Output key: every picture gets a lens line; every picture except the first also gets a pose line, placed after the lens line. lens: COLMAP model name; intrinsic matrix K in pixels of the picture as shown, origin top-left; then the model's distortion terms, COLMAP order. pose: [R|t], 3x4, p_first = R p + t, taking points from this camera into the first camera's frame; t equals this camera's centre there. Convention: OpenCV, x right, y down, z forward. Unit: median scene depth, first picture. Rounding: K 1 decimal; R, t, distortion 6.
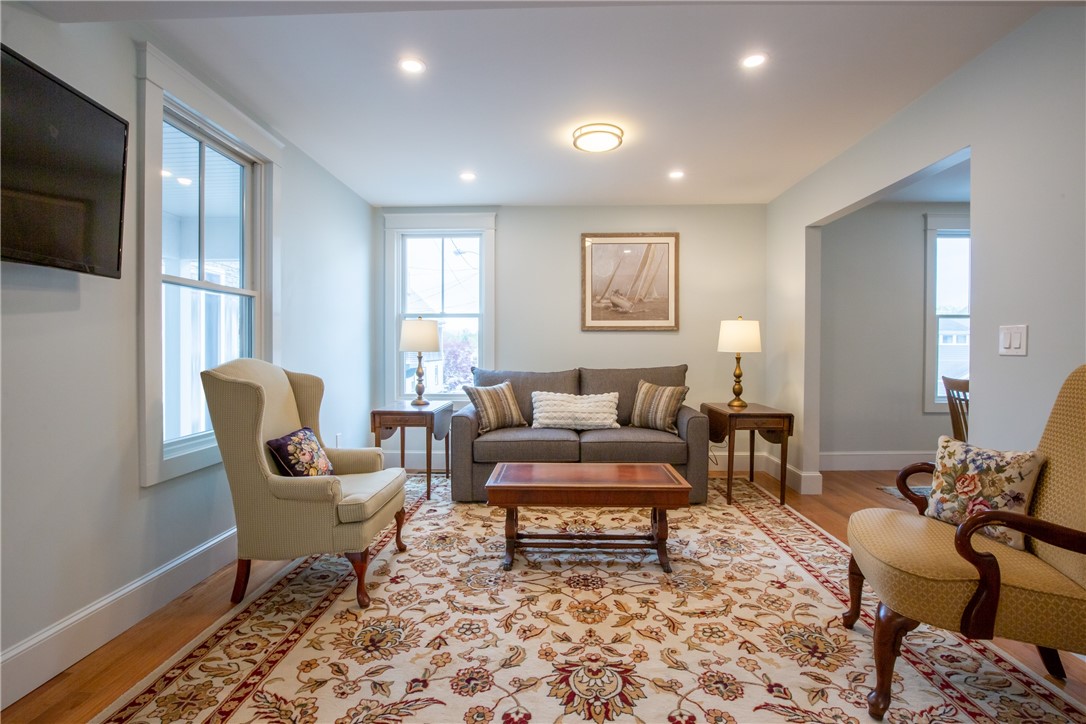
lens RADIAL K [[501.1, 0, 545.9], [0, 501.1, 357.2], [0, 0, 1]] dist [-0.030865, 0.000794]
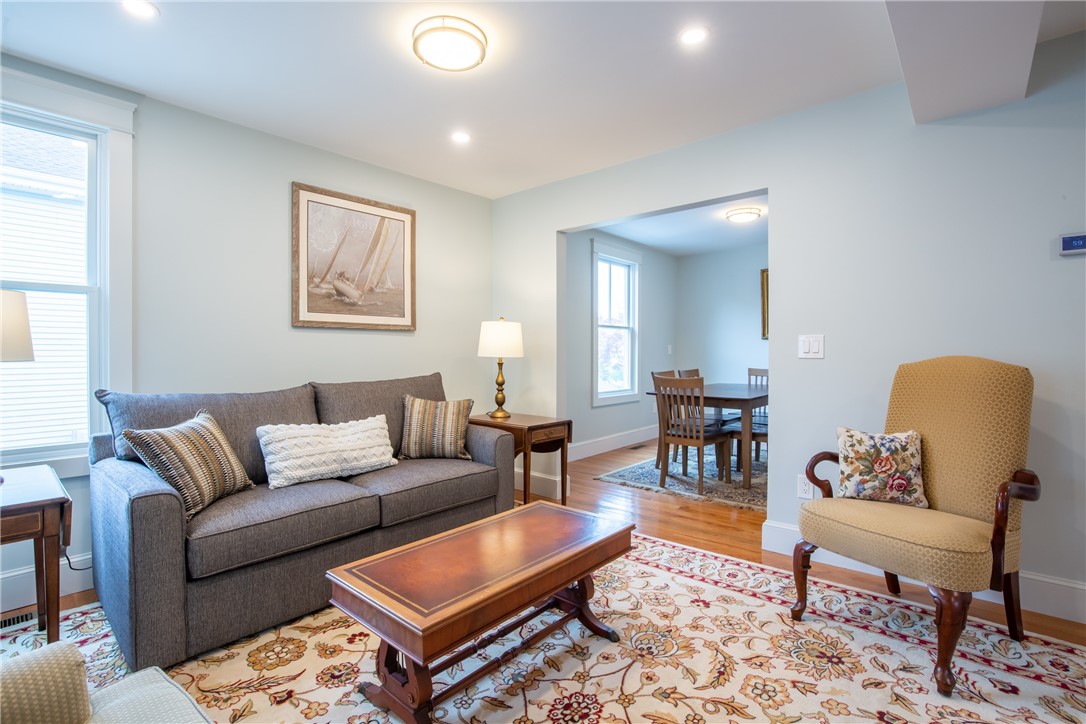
lens RADIAL K [[502.1, 0, 528.4], [0, 502.1, 358.0], [0, 0, 1]] dist [-0.027765, 0.000433]
pose [[0.637486, -0.009426, 0.770404, -0.294308], [0.014288, 0.999898, 0.000411, -0.008511], [-0.770329, 0.010745, 0.637556, 0.405121]]
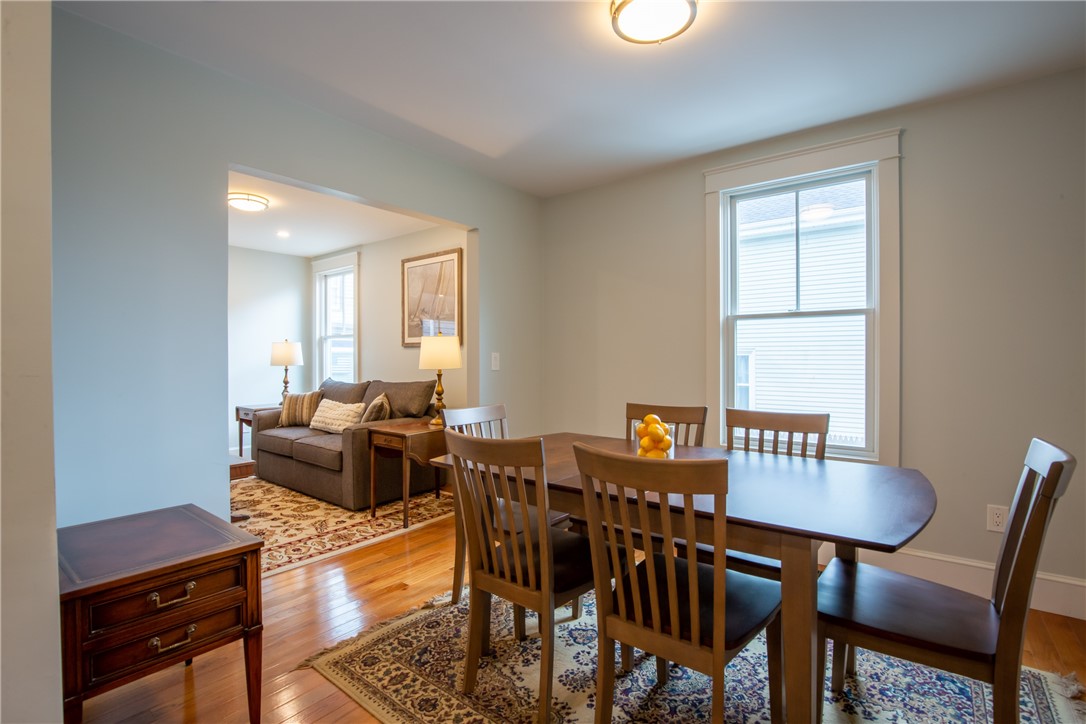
lens RADIAL K [[498.4, 0, 561.6], [0, 498.4, 369.2], [0, 0, 1]] dist [-0.037072, 0.000241]
pose [[0.825365, 0.013687, -0.564433, 1.186316], [-0.018828, 0.999817, -0.003287, -0.009883], [0.564285, 0.013340, 0.825472, 0.359482]]
